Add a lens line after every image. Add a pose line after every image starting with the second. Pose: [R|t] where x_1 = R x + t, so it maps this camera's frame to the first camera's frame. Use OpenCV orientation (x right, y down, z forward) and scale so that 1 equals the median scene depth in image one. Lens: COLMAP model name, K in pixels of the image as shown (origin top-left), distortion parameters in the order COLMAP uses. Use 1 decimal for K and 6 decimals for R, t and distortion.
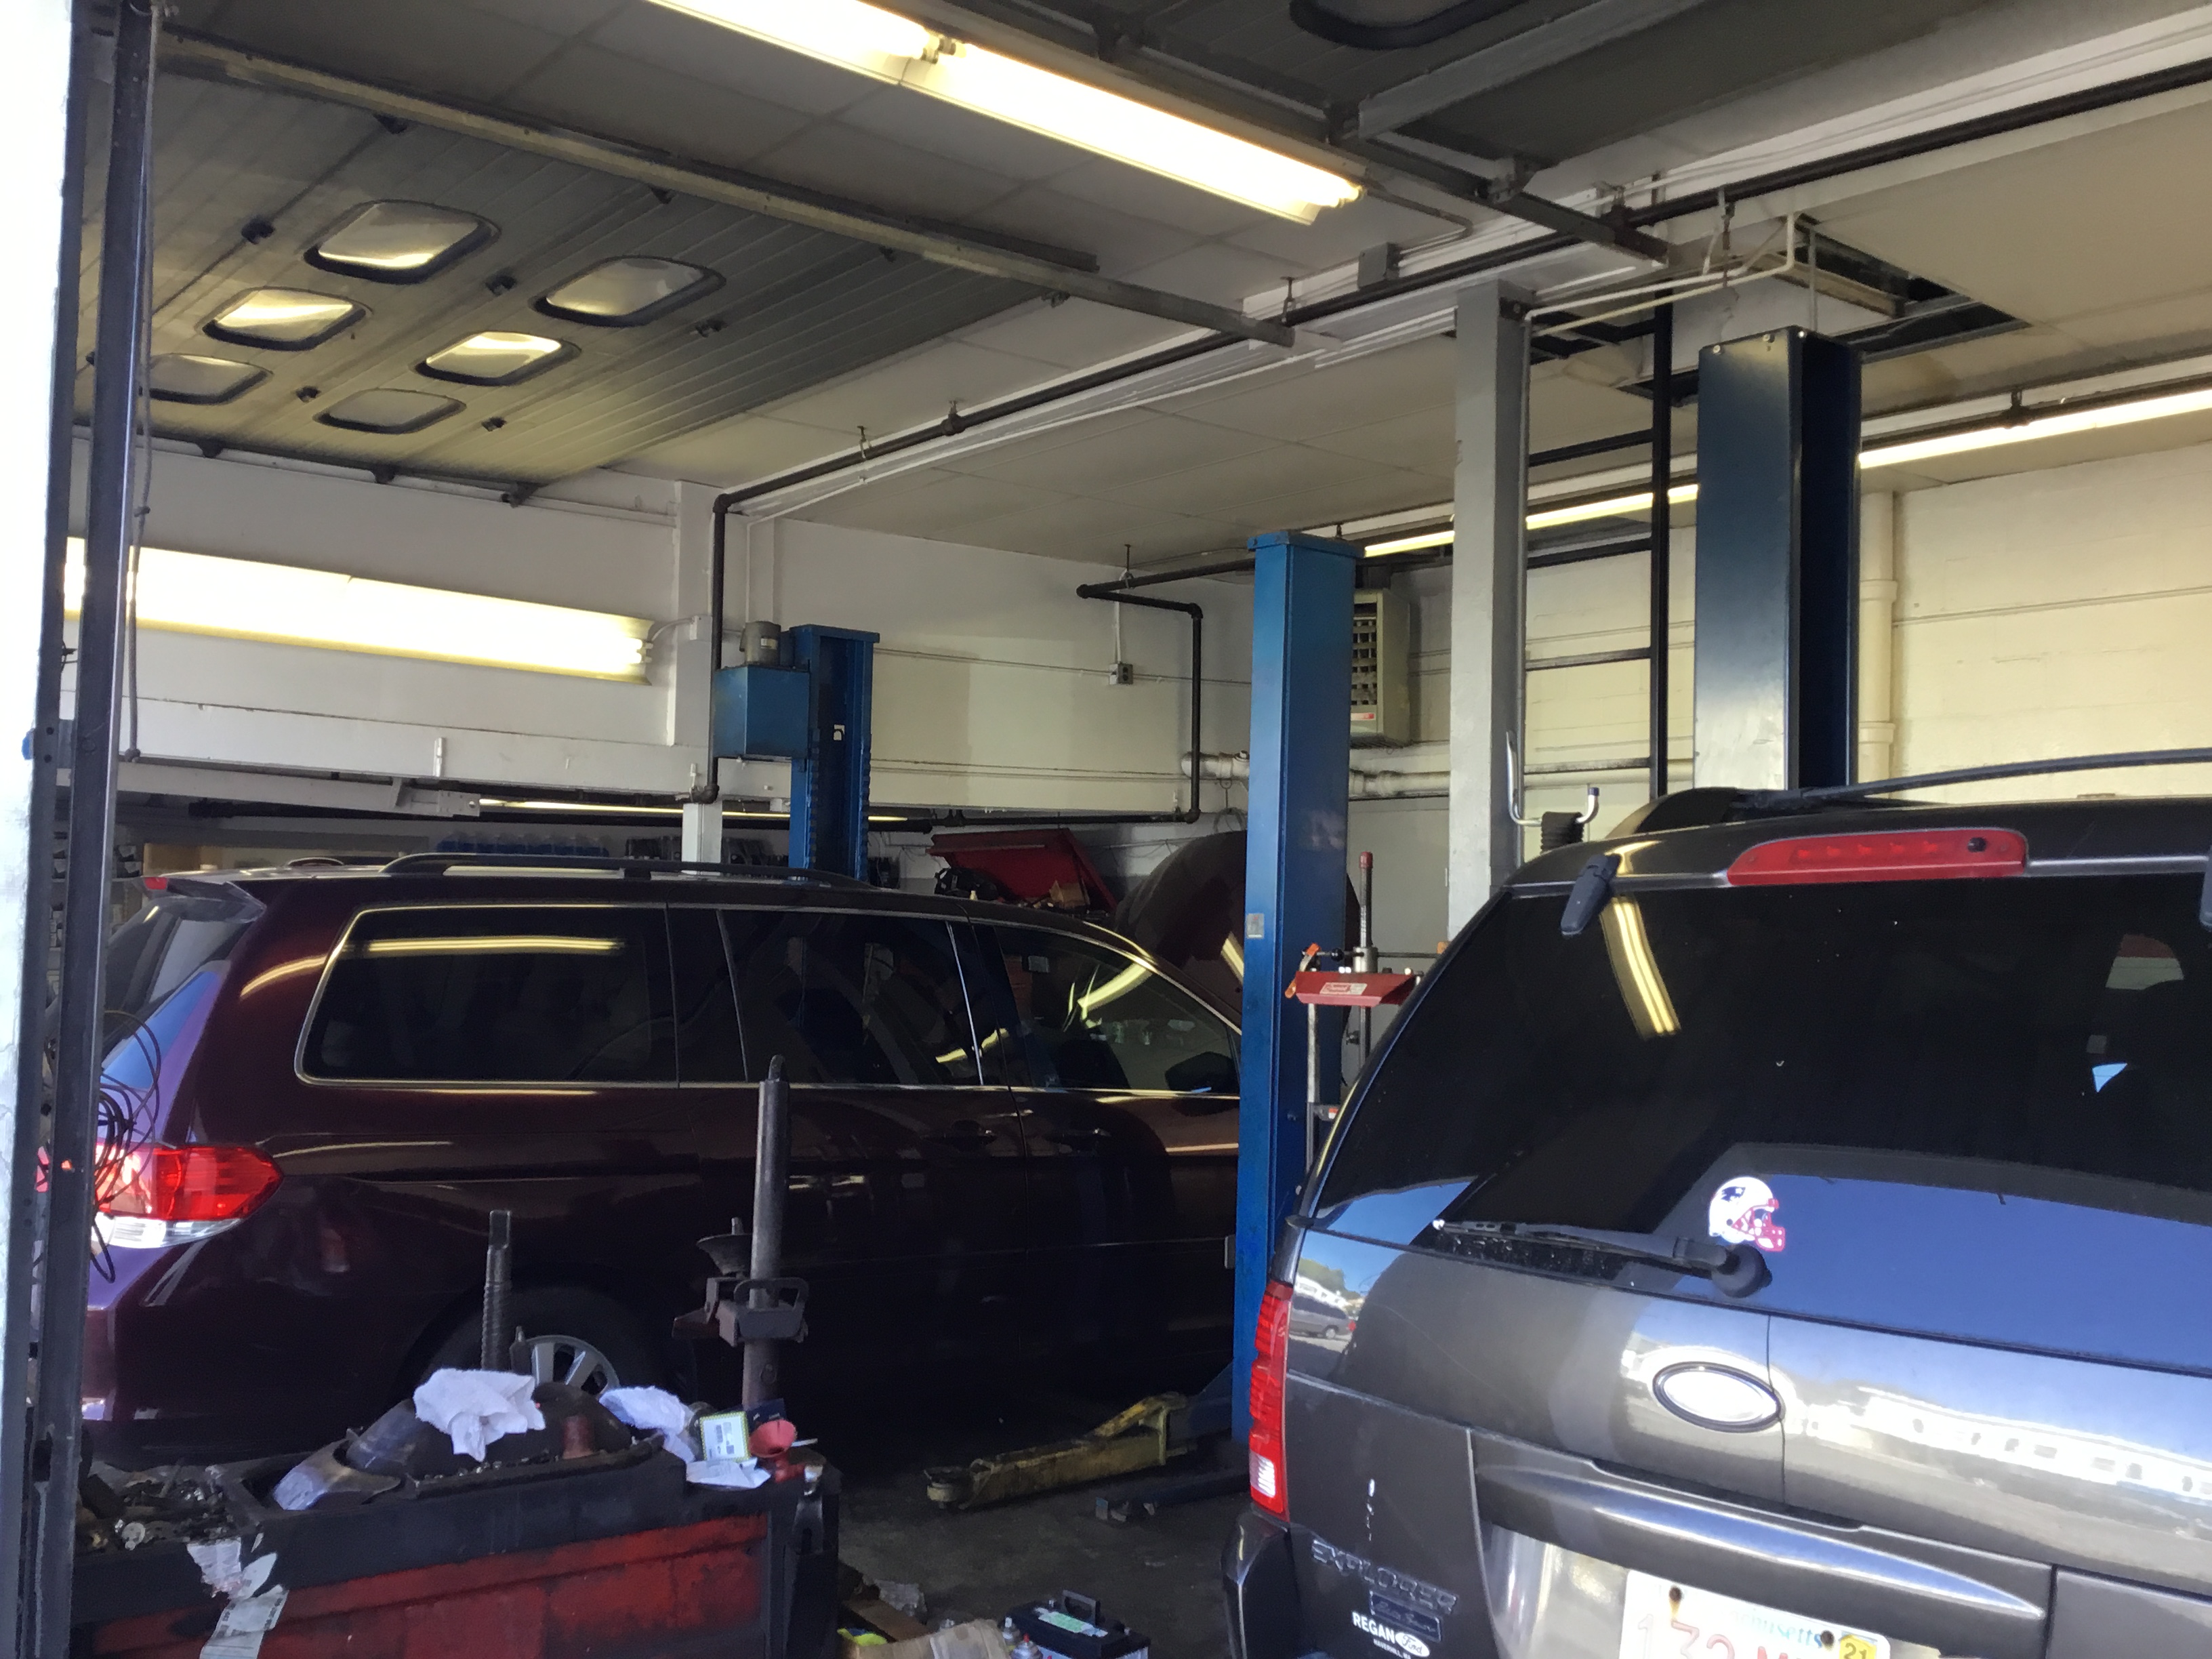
lens RADIAL K [[1997.1, 0, 1101.2], [0, 1997.1, 817.8], [0, 0, 1]] dist [0.113491, -0.205248]
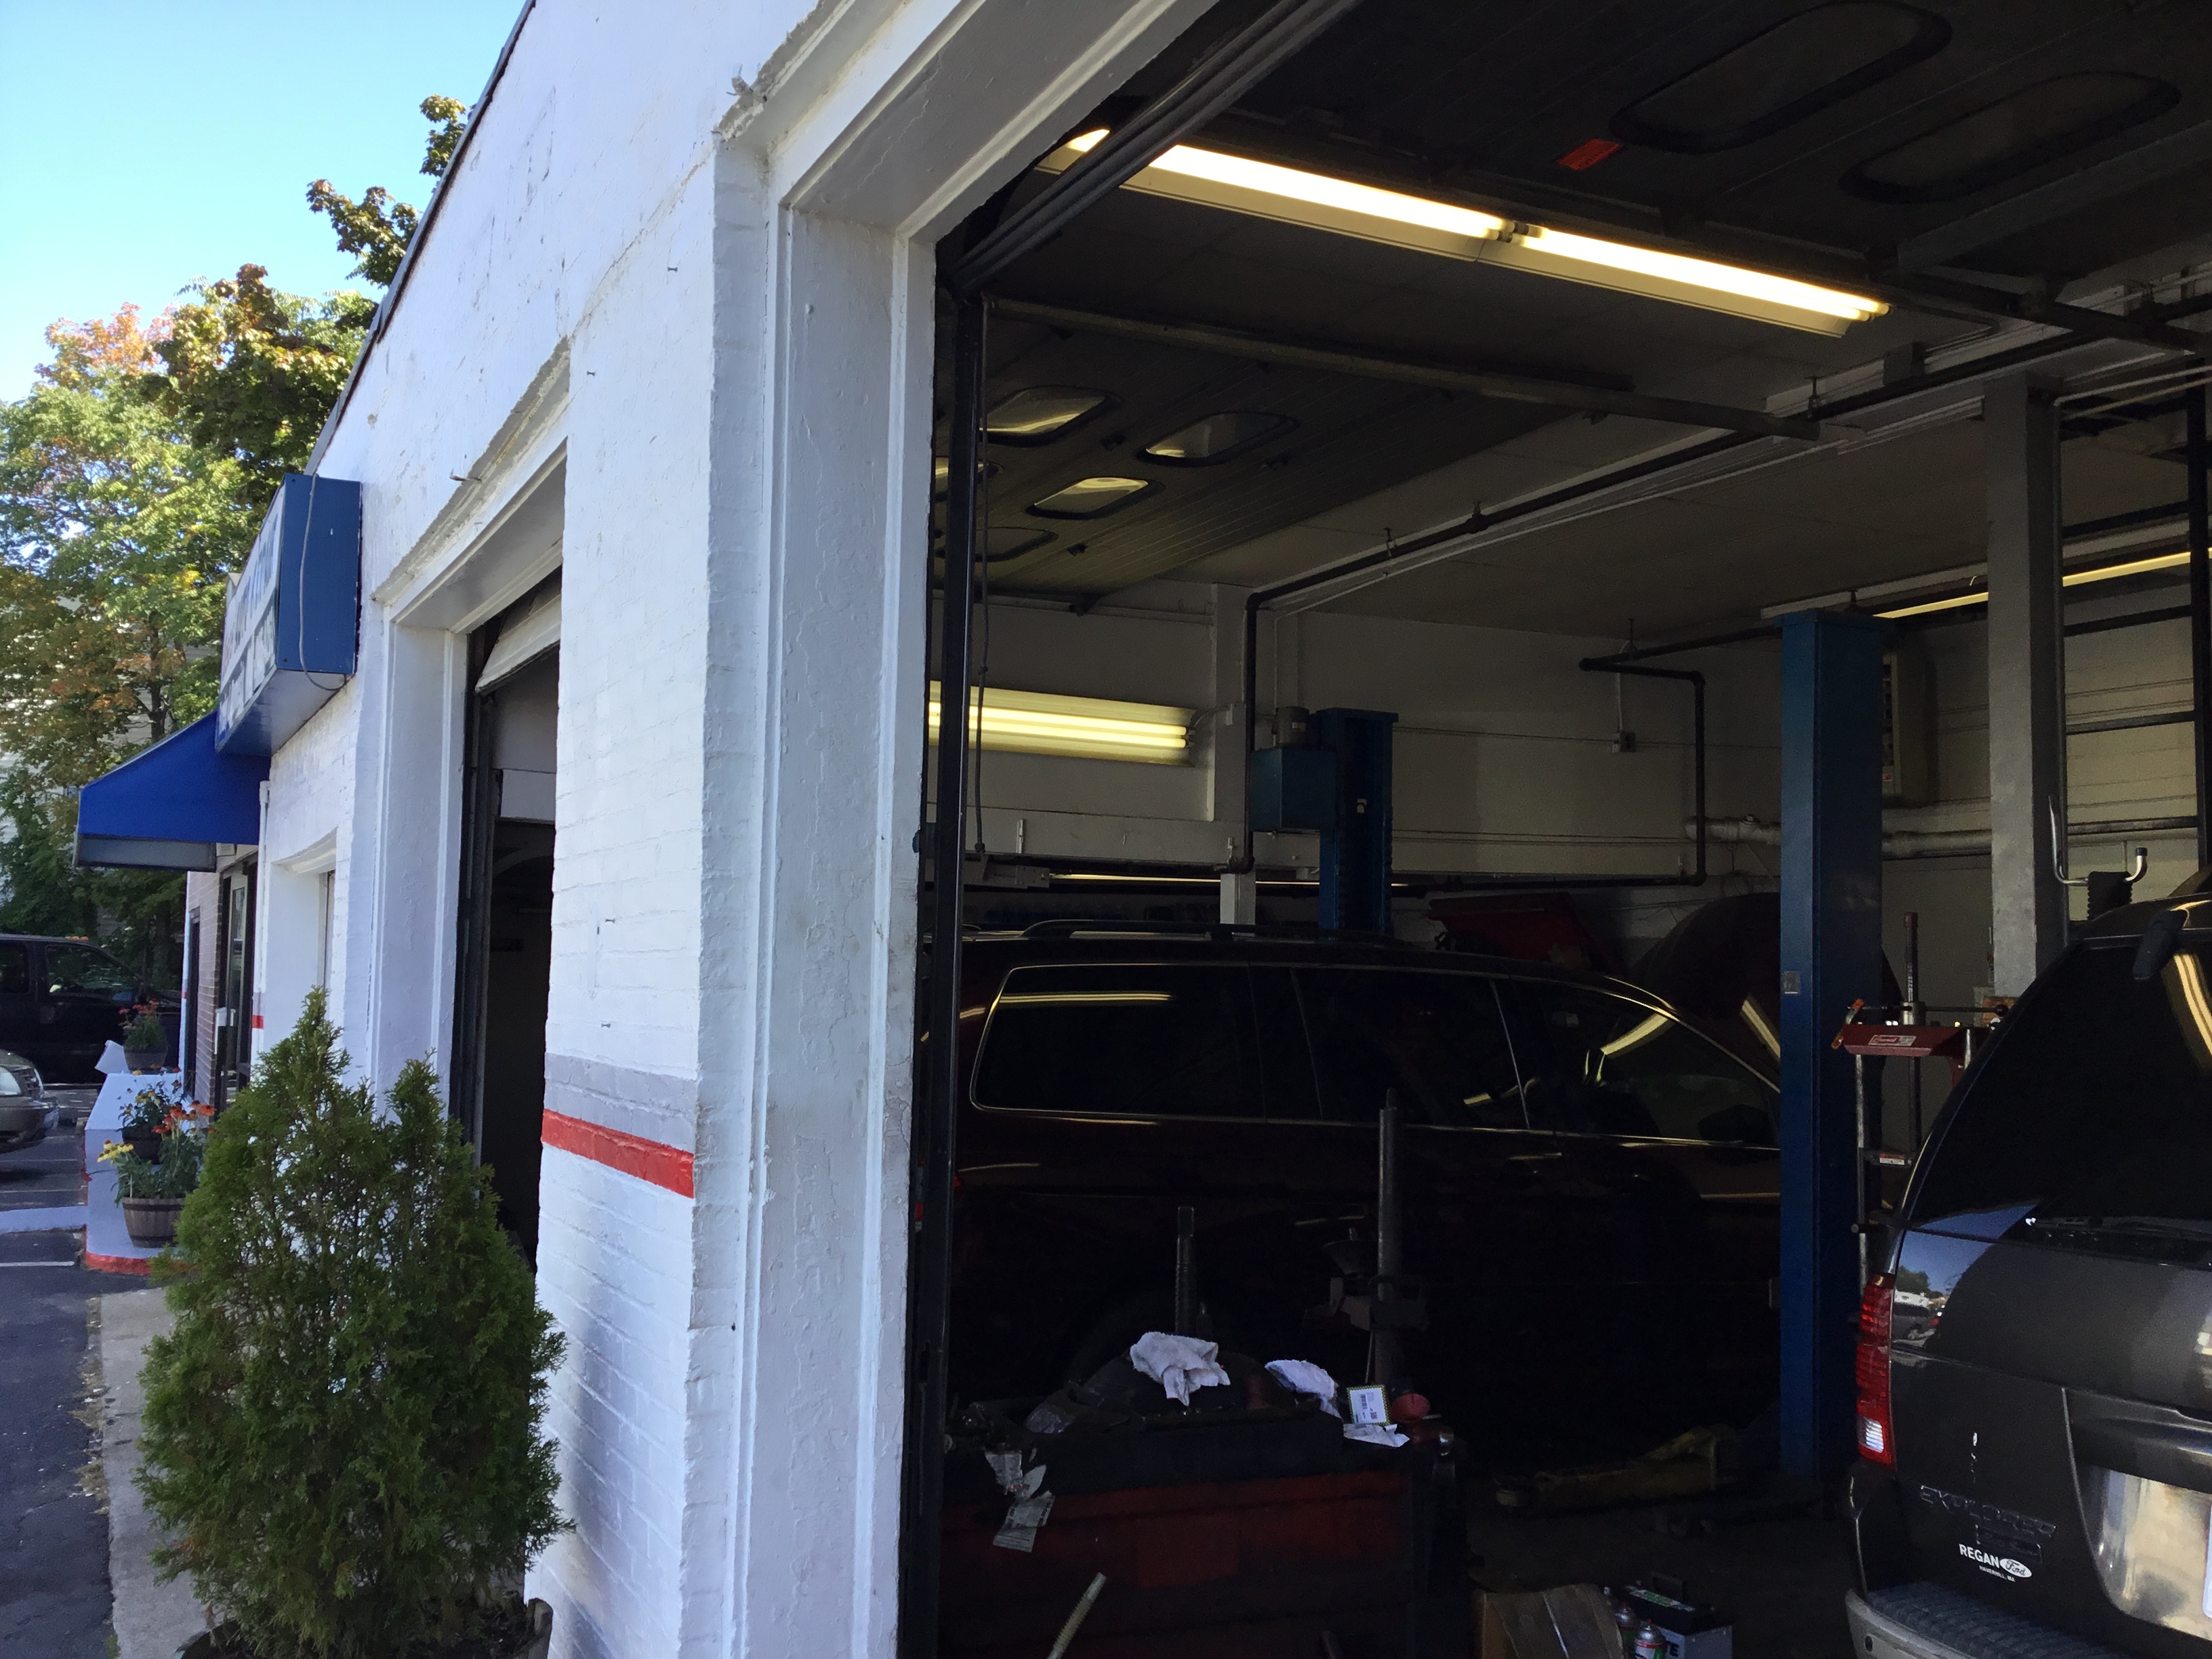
lens RADIAL K [[1997.1, 0, 1101.2], [0, 1997.1, 817.8], [0, 0, 1]] dist [0.113491, -0.205248]
pose [[0.974681, -0.020448, -0.222661, -0.042596], [0.013167, 0.999330, -0.034138, -0.001765], [0.223210, 0.030342, 0.974298, -0.133975]]
